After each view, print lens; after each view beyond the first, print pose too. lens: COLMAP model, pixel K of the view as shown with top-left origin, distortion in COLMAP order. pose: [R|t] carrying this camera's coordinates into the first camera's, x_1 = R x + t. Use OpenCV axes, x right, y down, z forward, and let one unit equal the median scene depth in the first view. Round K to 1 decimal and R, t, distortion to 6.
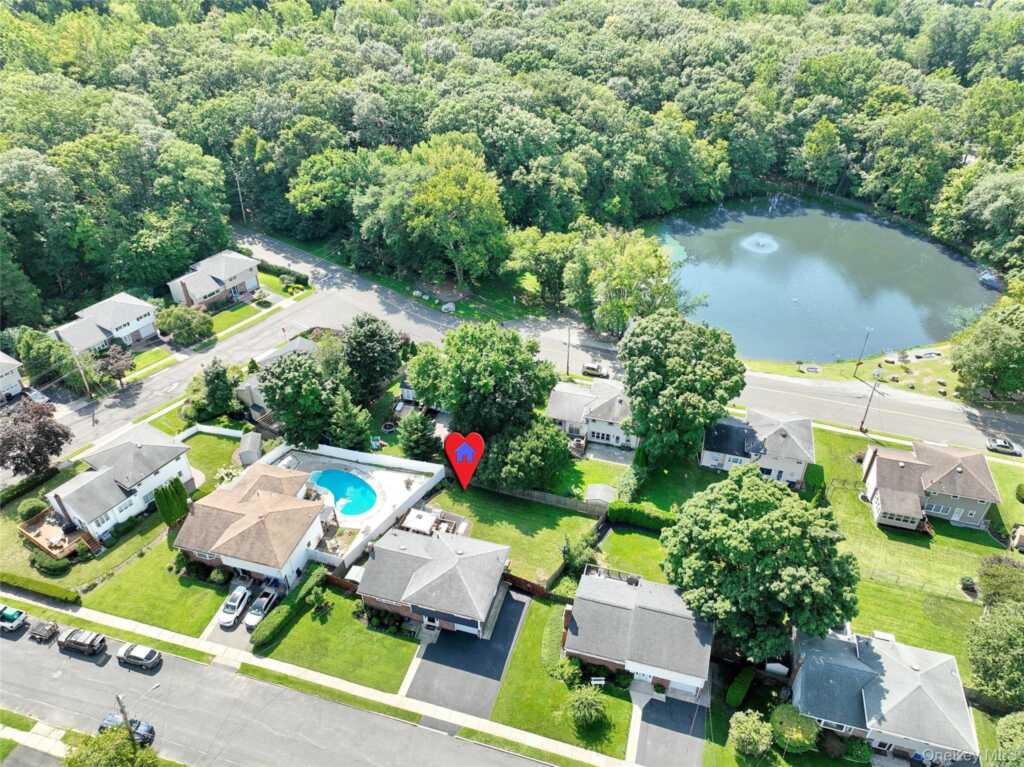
lens RADIAL K [[722.8, 0, 512.0], [0, 722.8, 383.5], [0, 0, 1]] dist [0.004753, 0.008858]
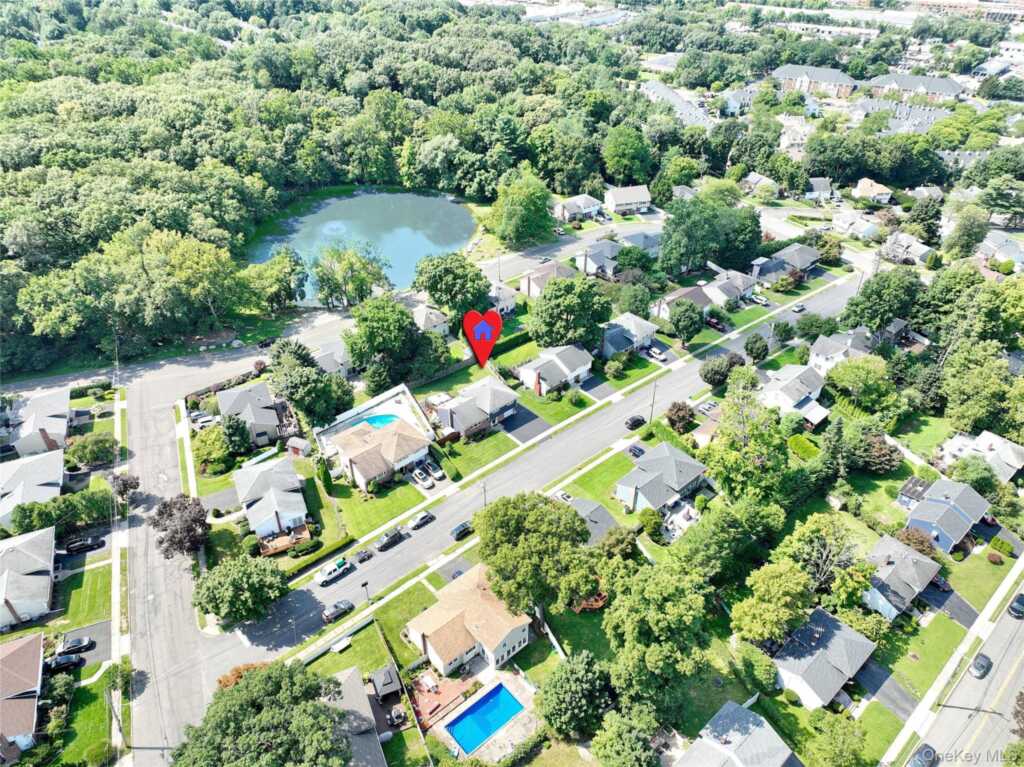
lens RADIAL K [[722.8, 0, 512.0], [0, 722.8, 383.5], [0, 0, 1]] dist [0.004753, 0.008858]
pose [[0.527321, -0.486464, 0.696624, -1.122430], [0.495601, 0.842060, 0.212871, -0.113559], [-0.690153, 0.232997, 0.685128, -0.296385]]
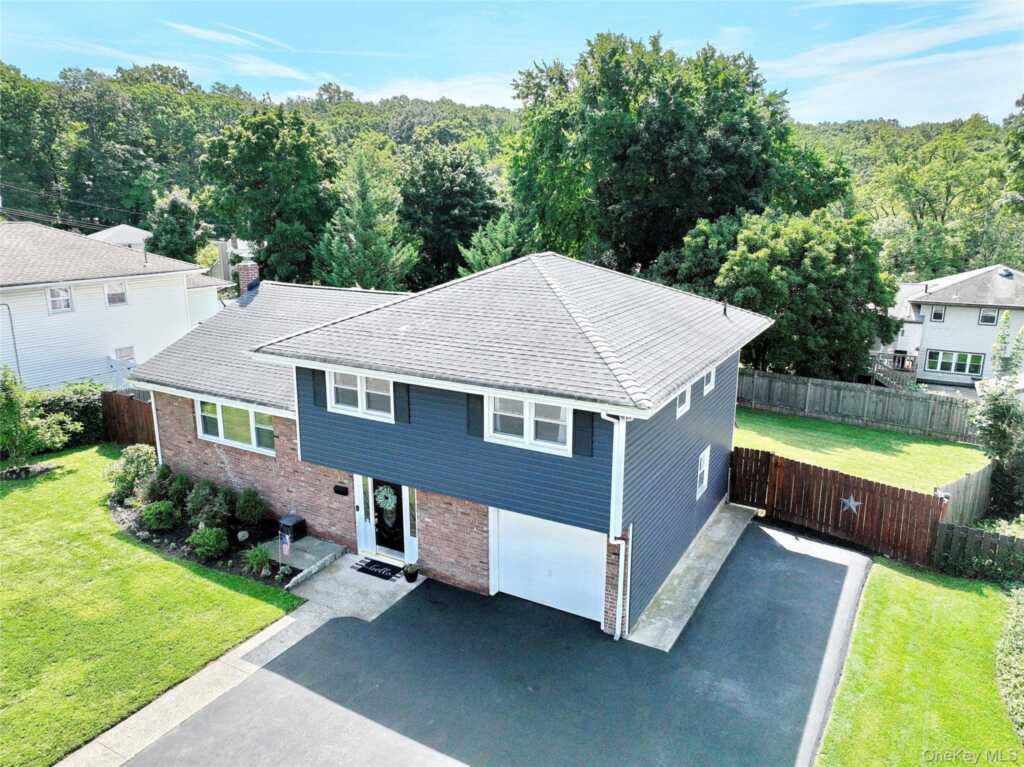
lens RADIAL K [[722.8, 0, 512.0], [0, 722.8, 383.5], [0, 0, 1]] dist [0.004753, 0.008858]
pose [[0.970821, 0.059549, -0.232294, -0.025389], [-0.141841, 0.923654, -0.356011, 0.292936], [0.193359, 0.378572, 0.905149, 0.657058]]
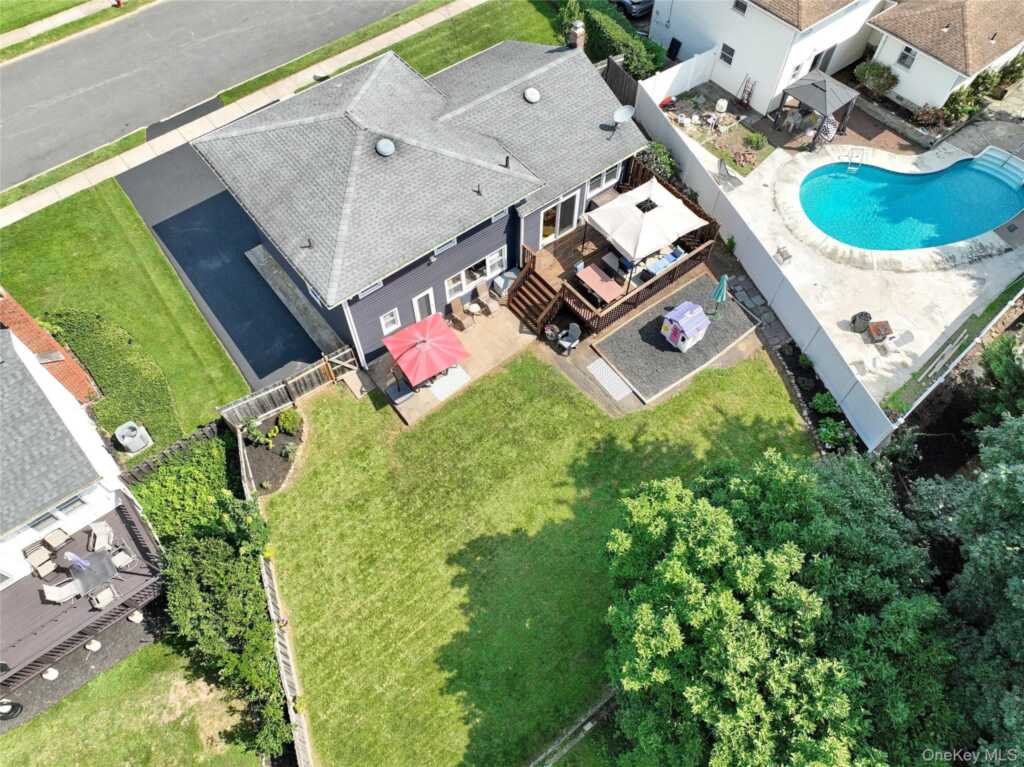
lens RADIAL K [[726.0, 0, 514.6], [0, 726.0, 378.7], [0, 0, 1]] dist [0.006786, 0.005109]
pose [[-0.581580, 0.688002, -0.434070, 0.083411], [-0.485089, 0.135040, 0.863975, -0.044088], [0.653034, 0.713034, 0.255206, 0.848034]]
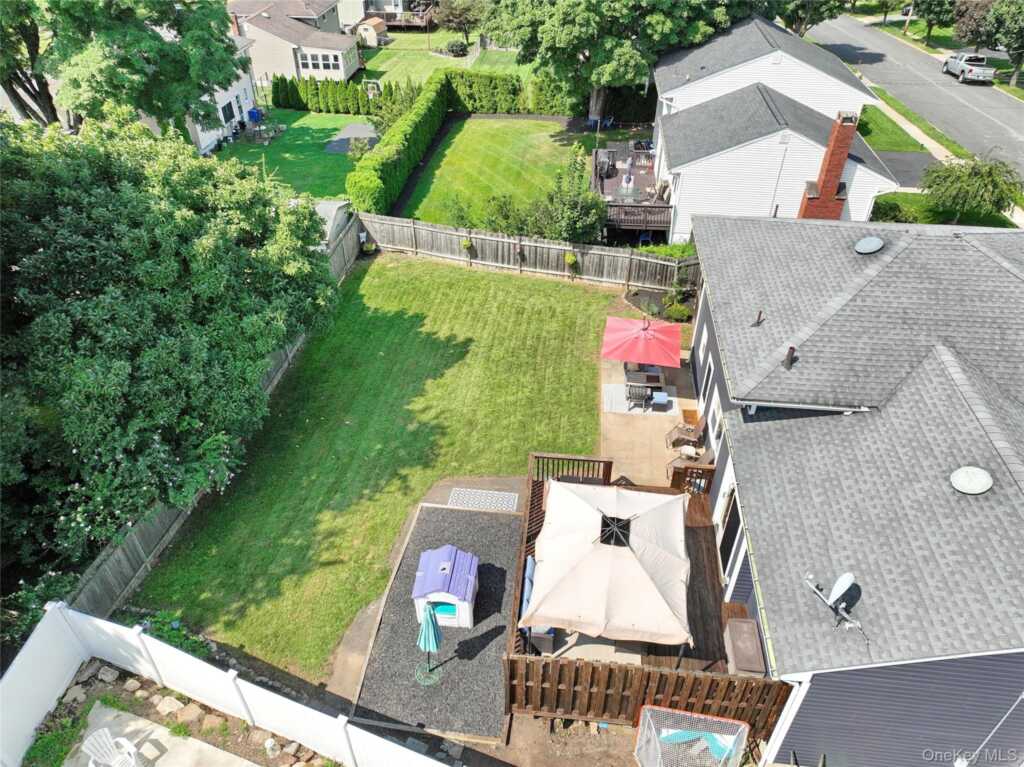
lens RADIAL K [[722.8, 0, 512.0], [0, 722.8, 383.5], [0, 0, 1]] dist [0.004753, 0.008858]
pose [[-0.176669, -0.607504, 0.774421, -0.206074], [0.581099, 0.570663, 0.580230, 0.054359], [-0.794425, 0.552524, 0.252202, 0.869738]]
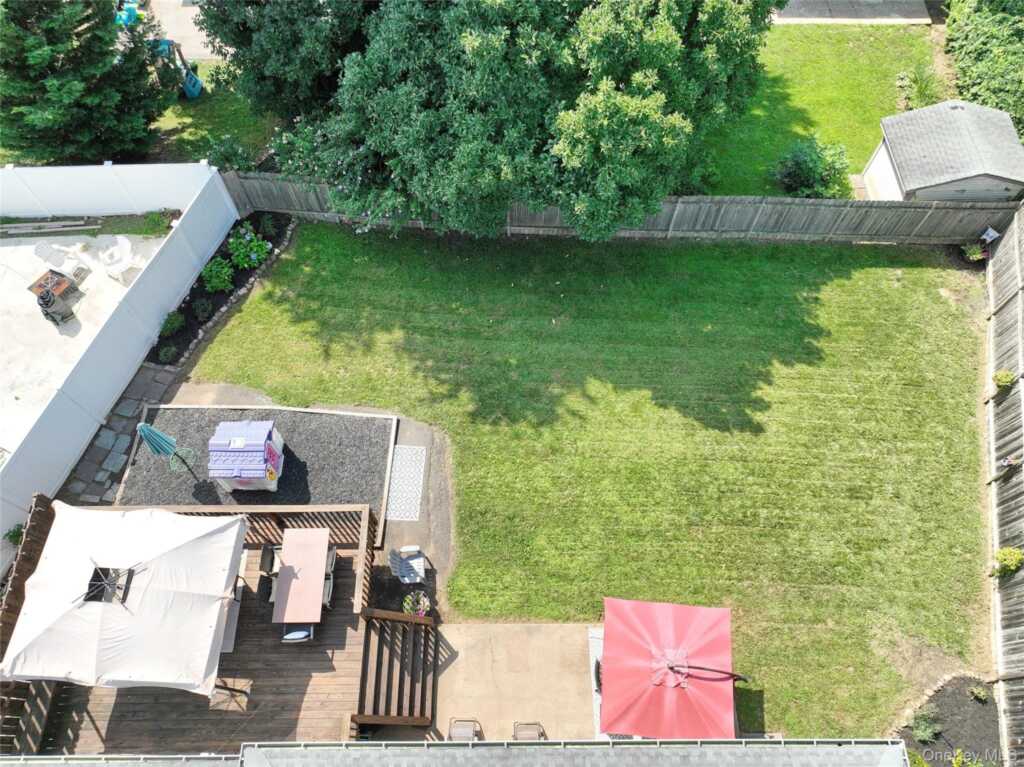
lens RADIAL K [[722.8, 0, 512.0], [0, 722.8, 383.5], [0, 0, 1]] dist [0.004753, 0.008858]
pose [[0.960926, -0.245704, 0.127478, -0.056606], [0.163132, 0.874740, 0.456309, 0.090434], [-0.223627, -0.417684, 0.880642, 0.794524]]
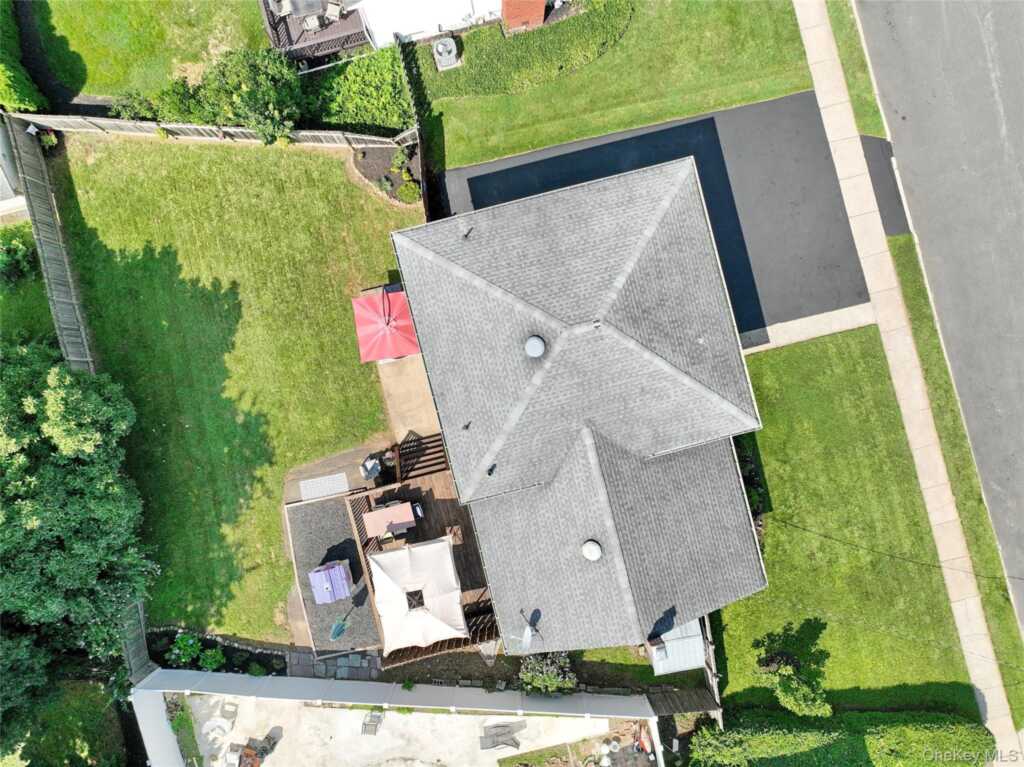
lens RADIAL K [[722.8, 0, 512.0], [0, 722.8, 383.5], [0, 0, 1]] dist [0.004753, 0.008858]
pose [[-0.501630, -0.865032, -0.009293, -0.064164], [0.509260, -0.303968, 0.805145, 0.001390], [-0.699301, 0.399152, 0.593006, 0.699427]]
